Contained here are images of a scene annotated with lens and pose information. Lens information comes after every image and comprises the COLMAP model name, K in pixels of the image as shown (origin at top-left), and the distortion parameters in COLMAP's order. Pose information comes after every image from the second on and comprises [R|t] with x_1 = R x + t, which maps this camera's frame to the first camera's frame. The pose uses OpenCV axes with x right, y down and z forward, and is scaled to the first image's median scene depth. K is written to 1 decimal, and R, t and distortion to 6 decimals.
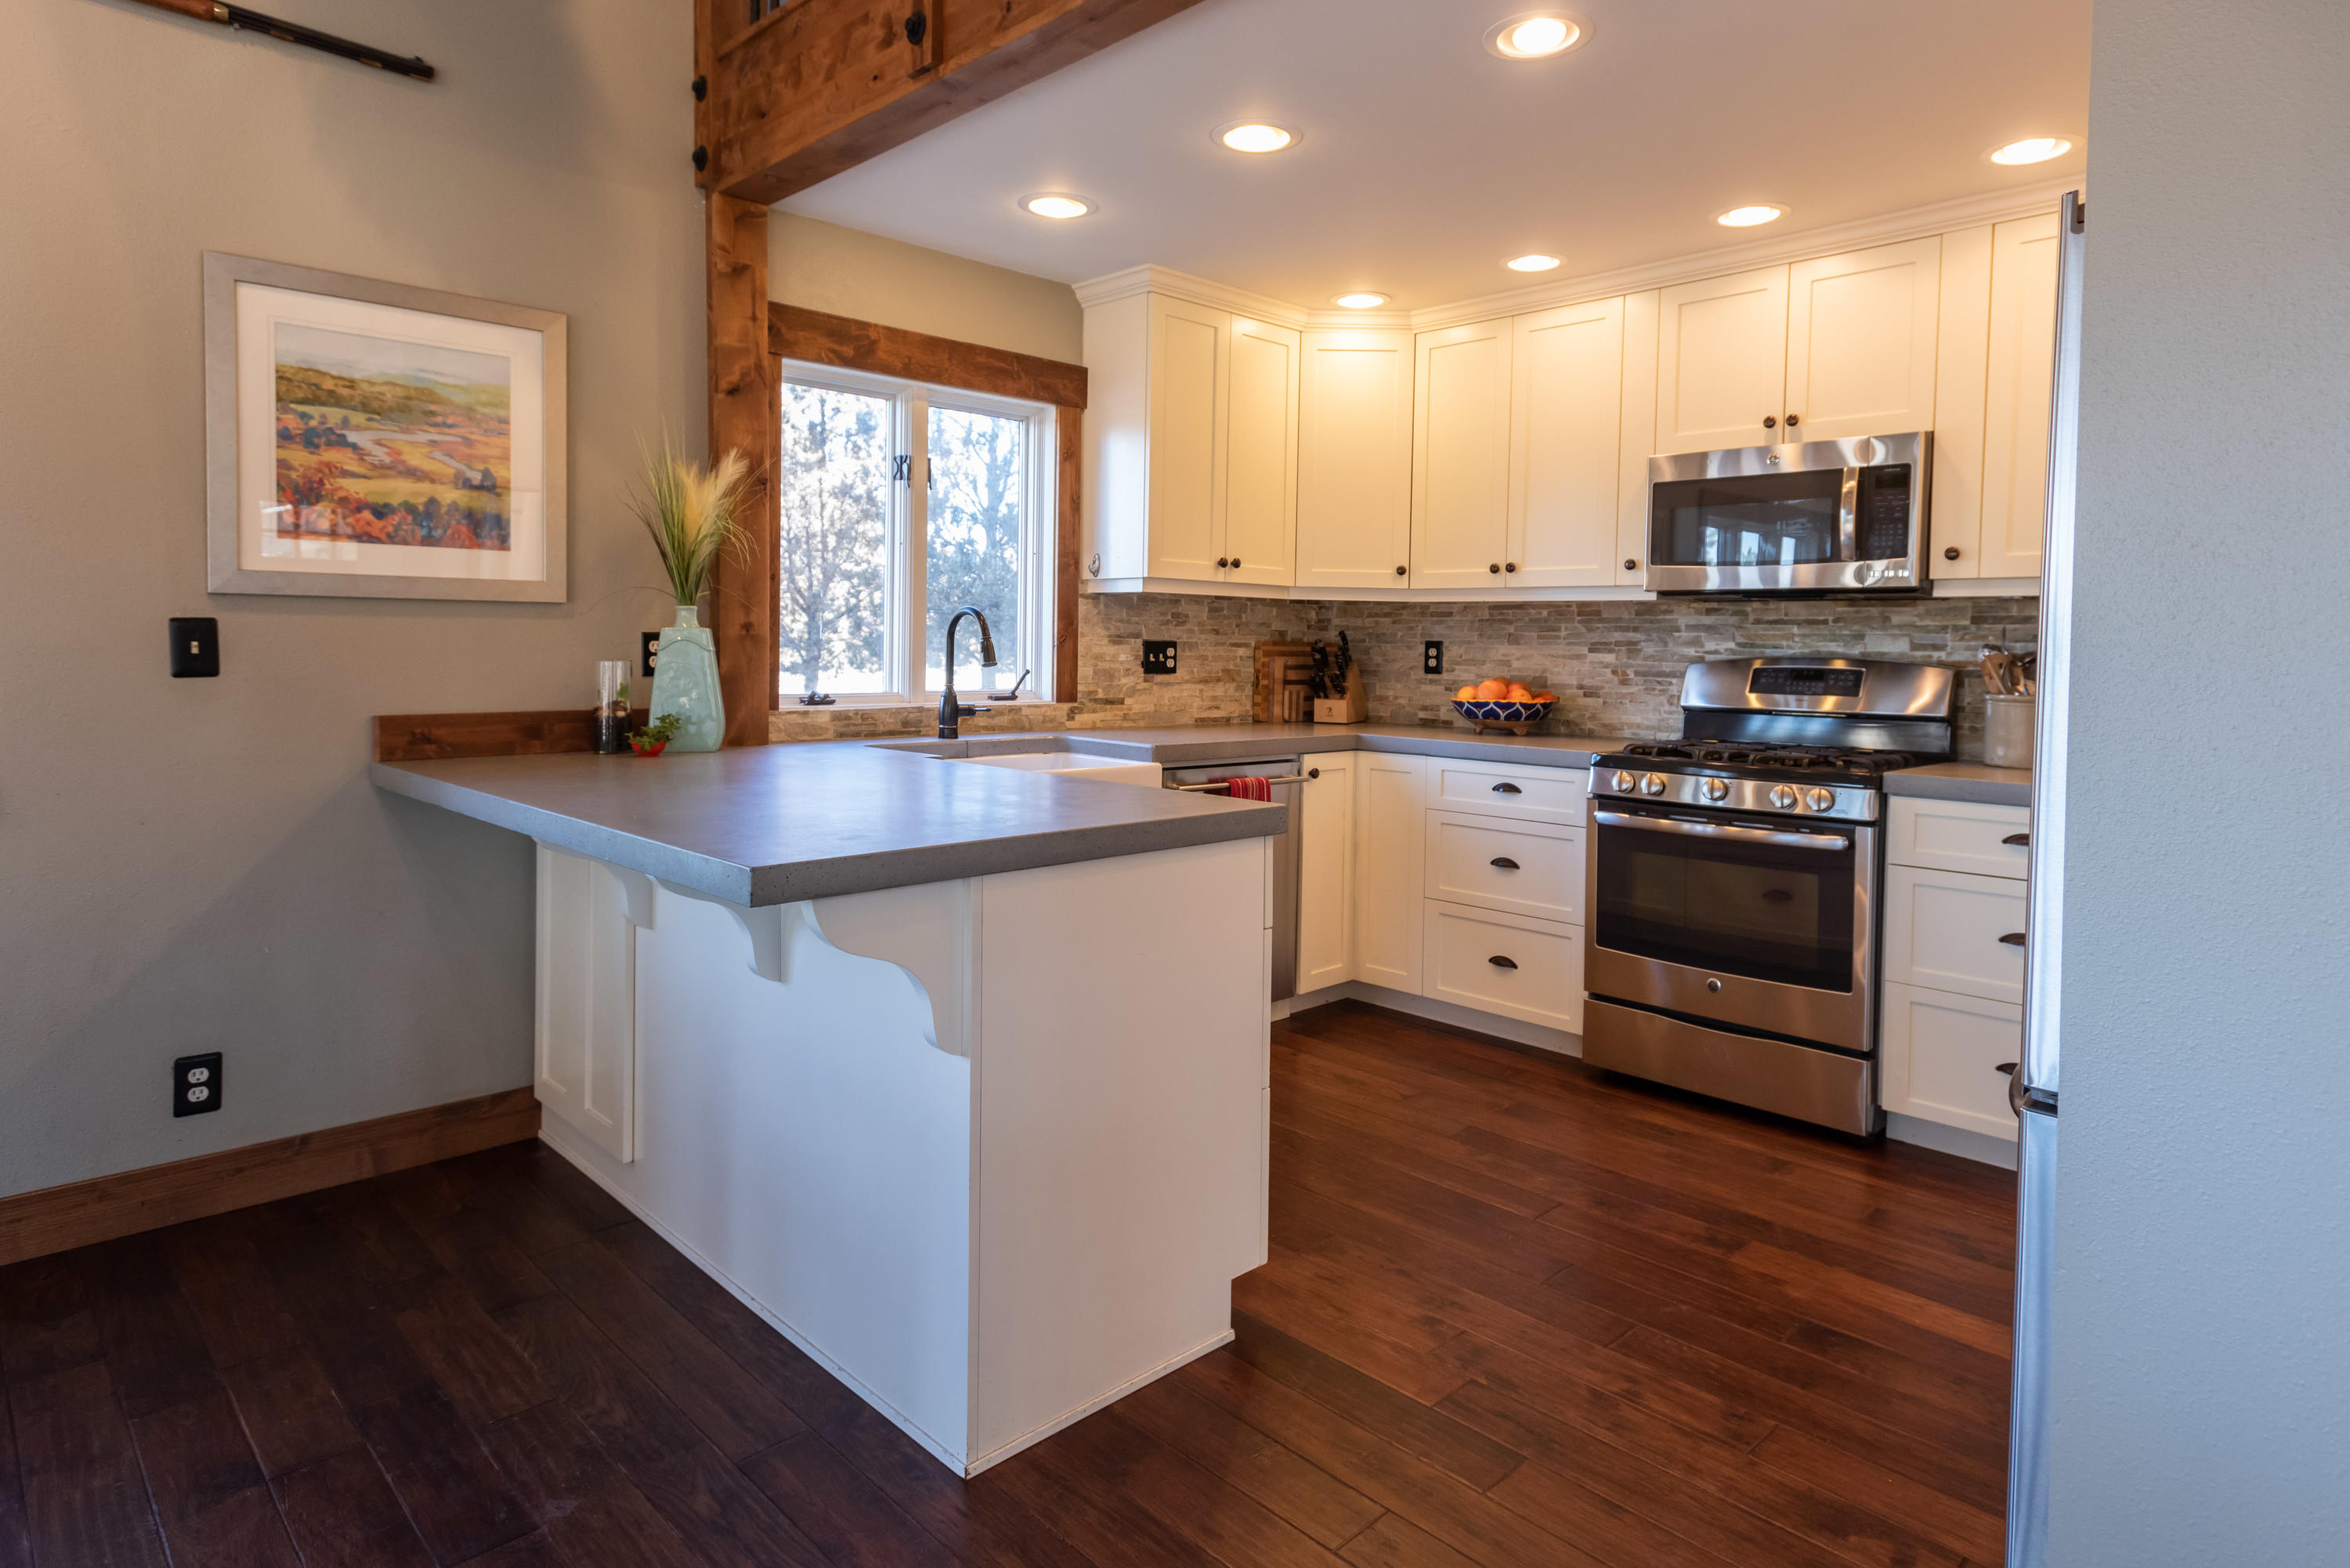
lens RADIAL K [[1313.2, 0, 1198.7], [0, 1313.2, 685.9], [0, 0, 1]] dist [0.019670, -0.001306]
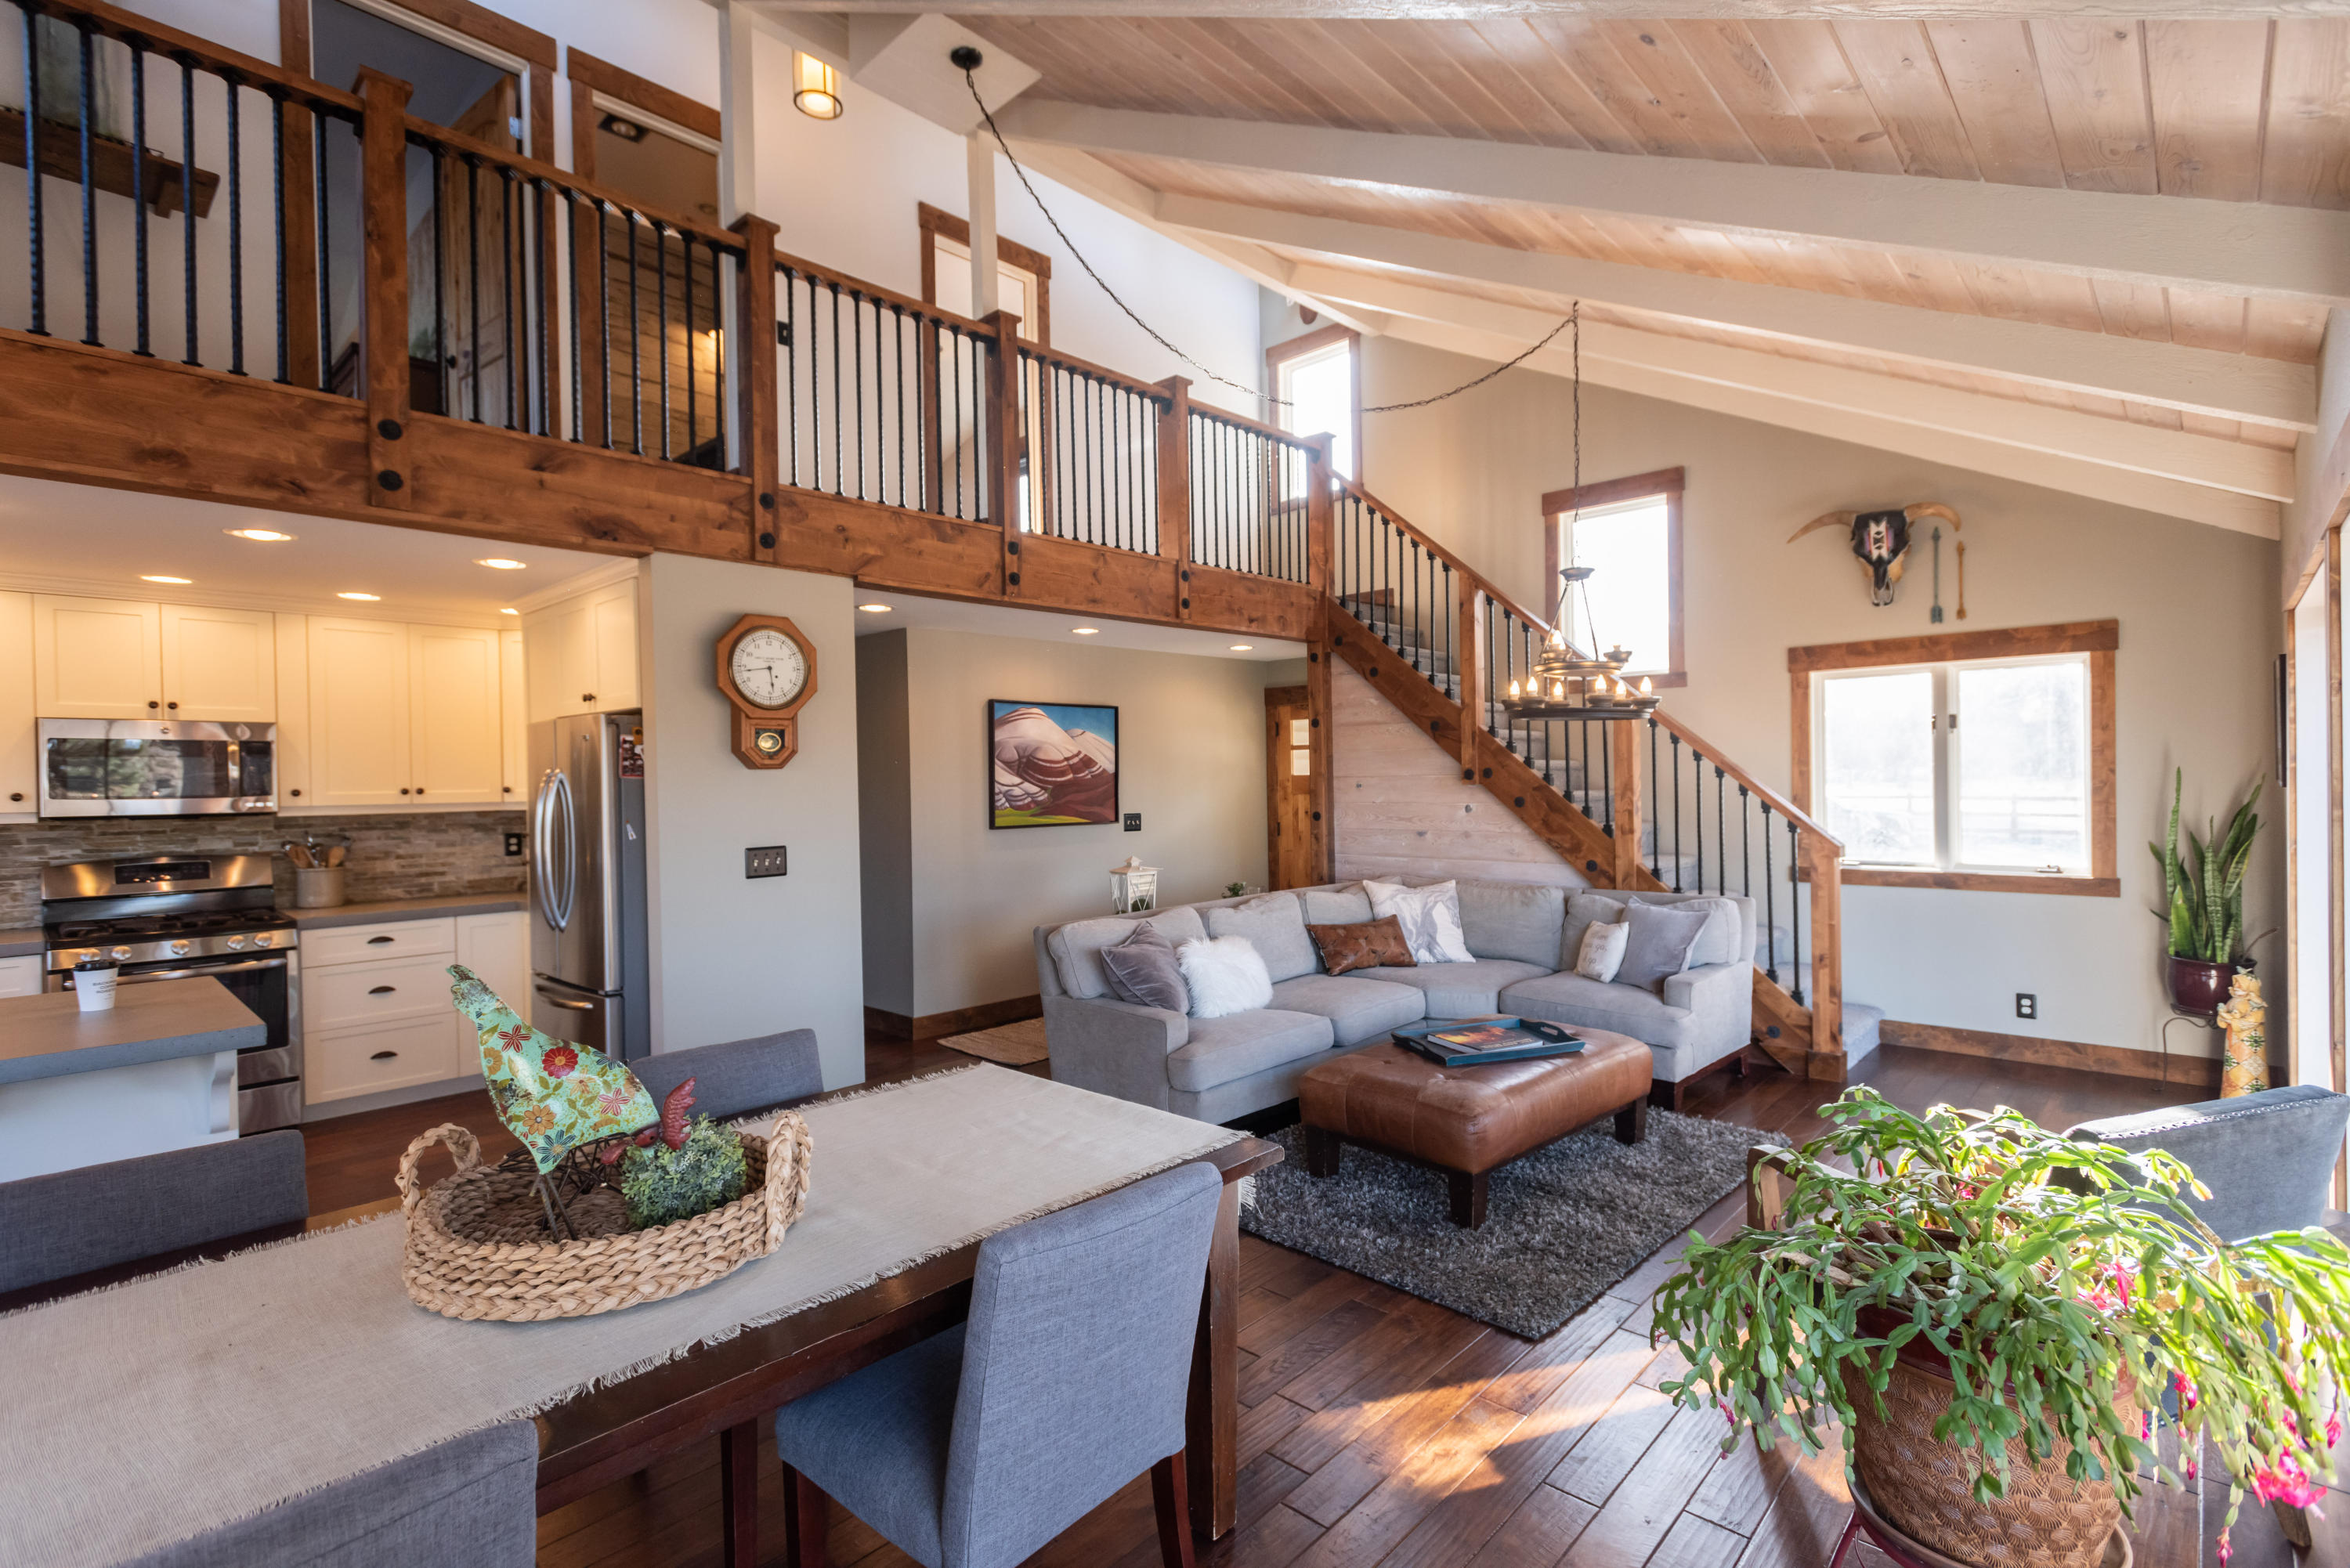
lens RADIAL K [[1082.4, 0, 1167.3], [0, 1082.4, 784.8], [0, 0, 1]] dist [0.019362, -0.007039]
pose [[-0.025853, -0.021844, 0.999427, -0.824386], [0.048220, 0.998570, 0.023072, -0.077281], [-0.998502, 0.048789, -0.024763, -0.124756]]
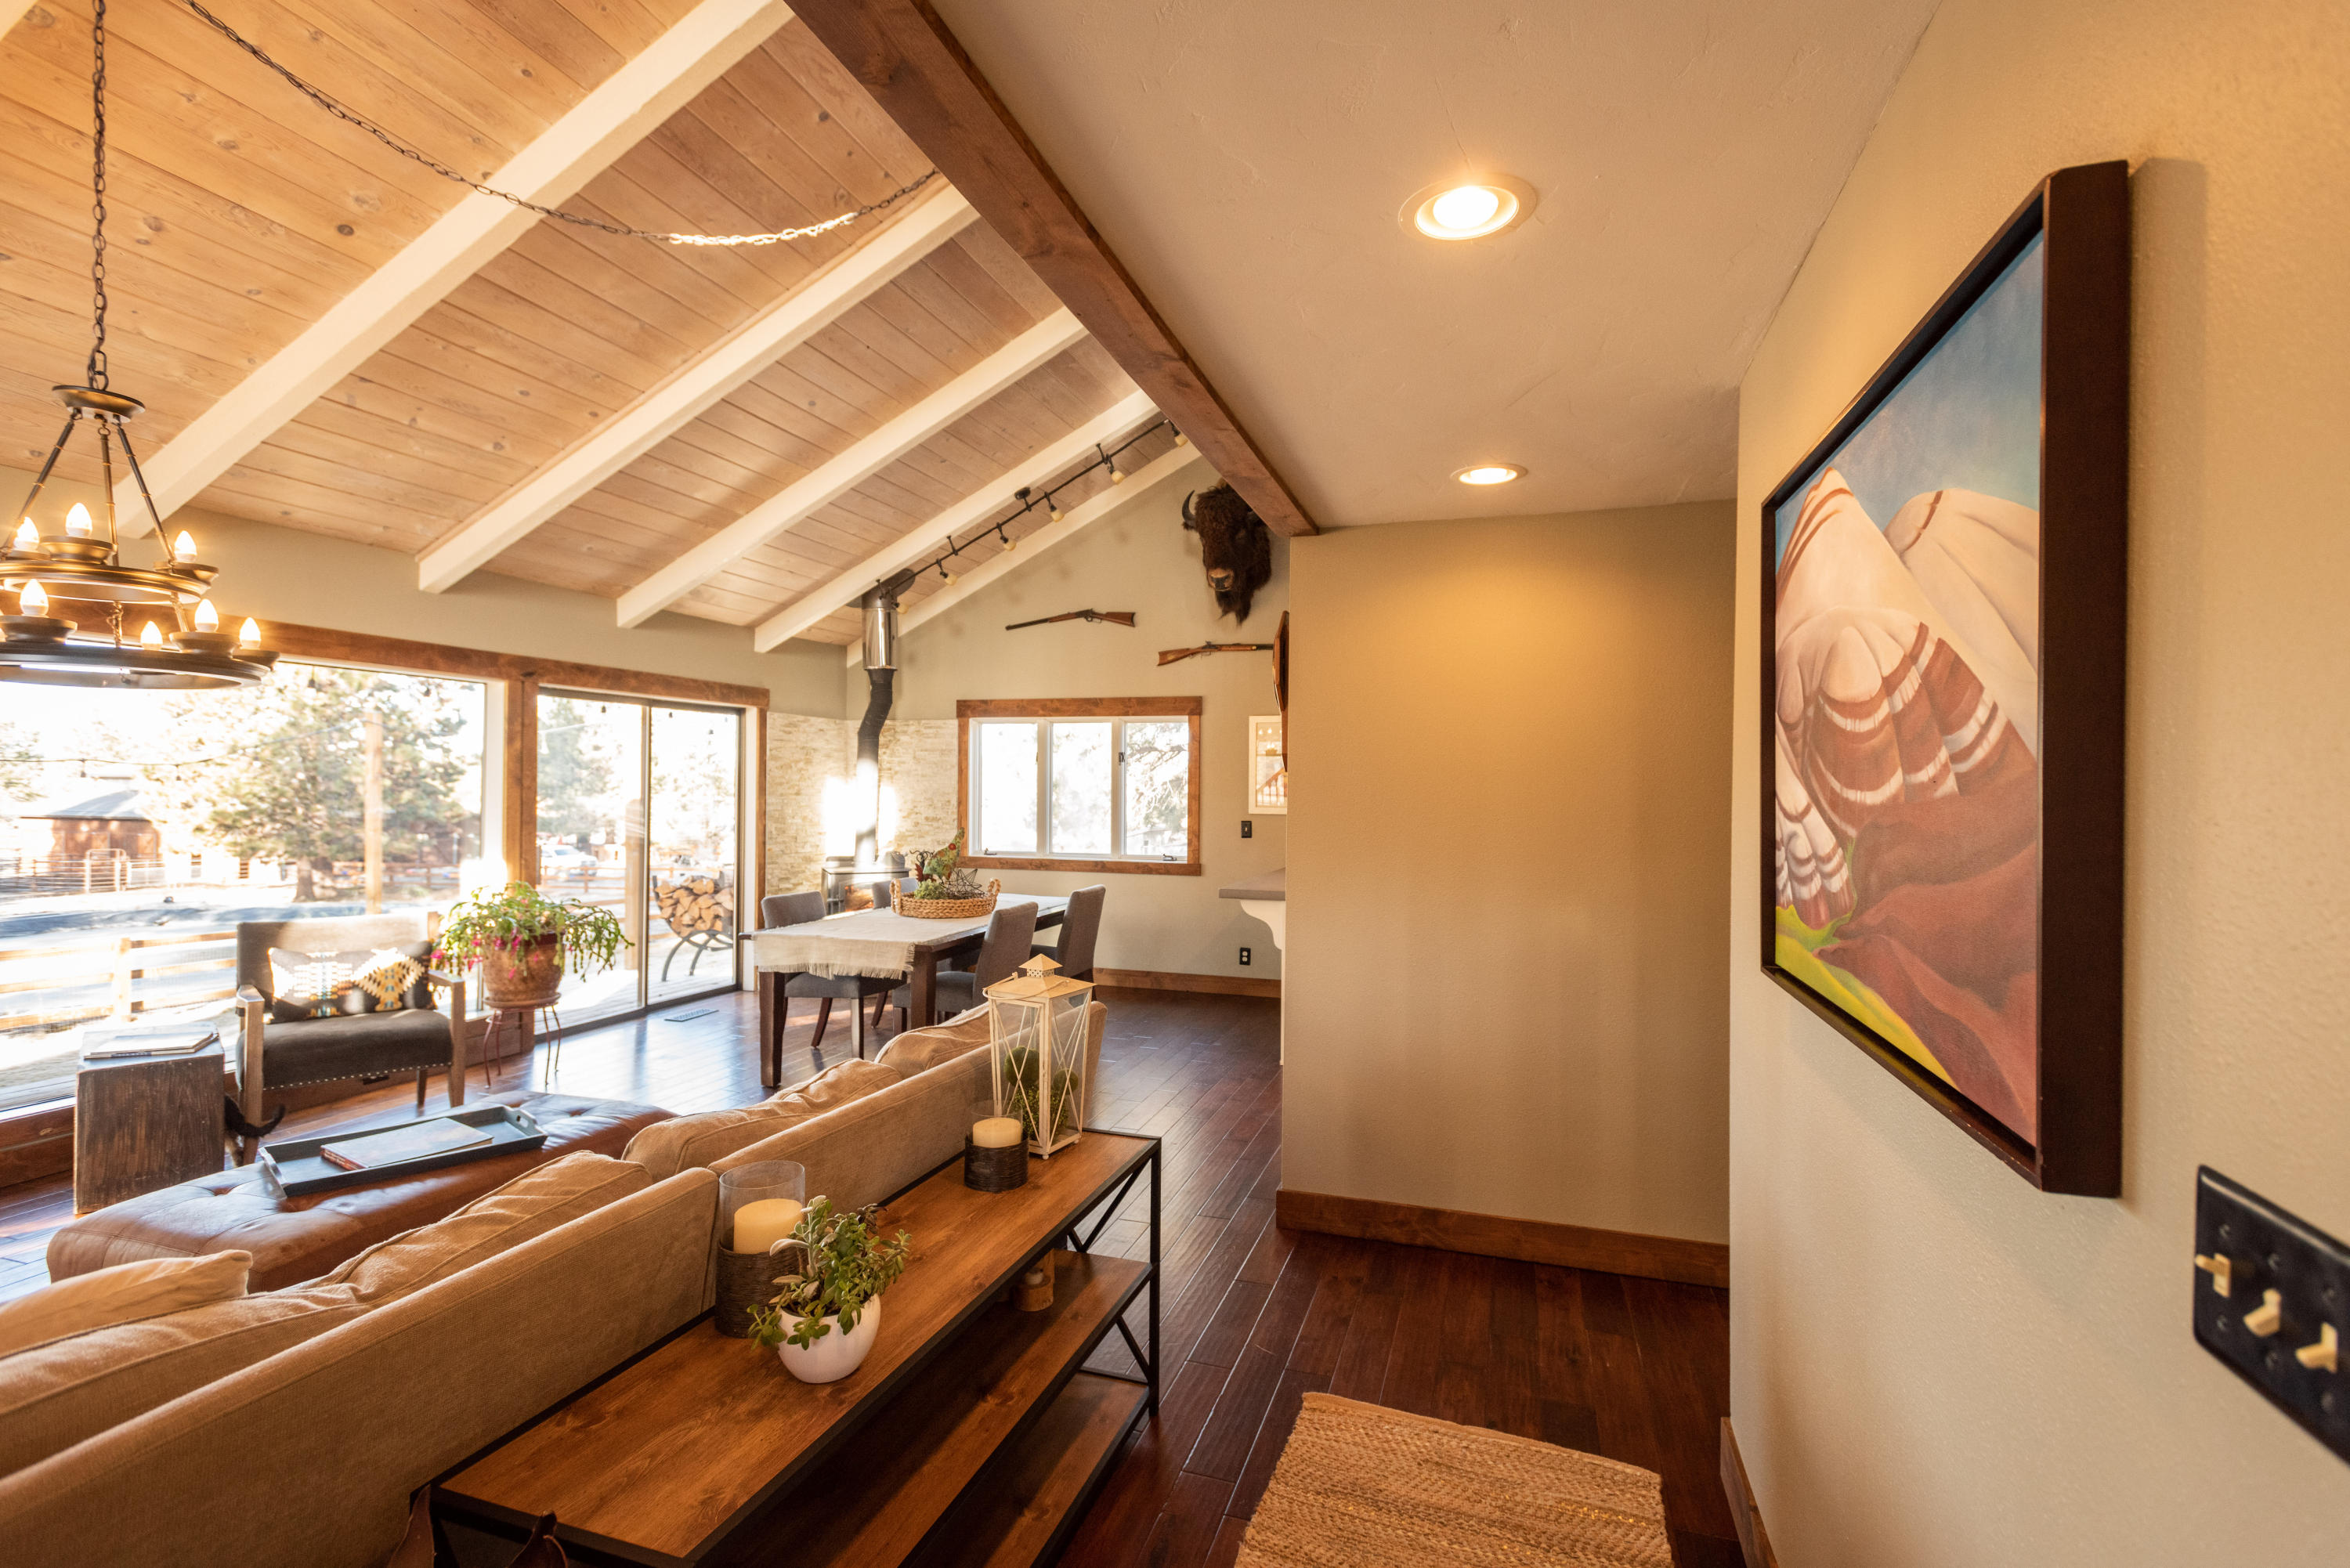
lens RADIAL K [[1082.4, 0, 1172.7], [0, 1082.4, 786.8], [0, 0, 1]] dist [0.019362, -0.007039]
pose [[0.463204, -0.008268, -0.886213, 1.172202], [-0.032722, 0.999115, -0.026425, -0.041403], [0.885647, 0.041239, 0.462524, -0.341090]]
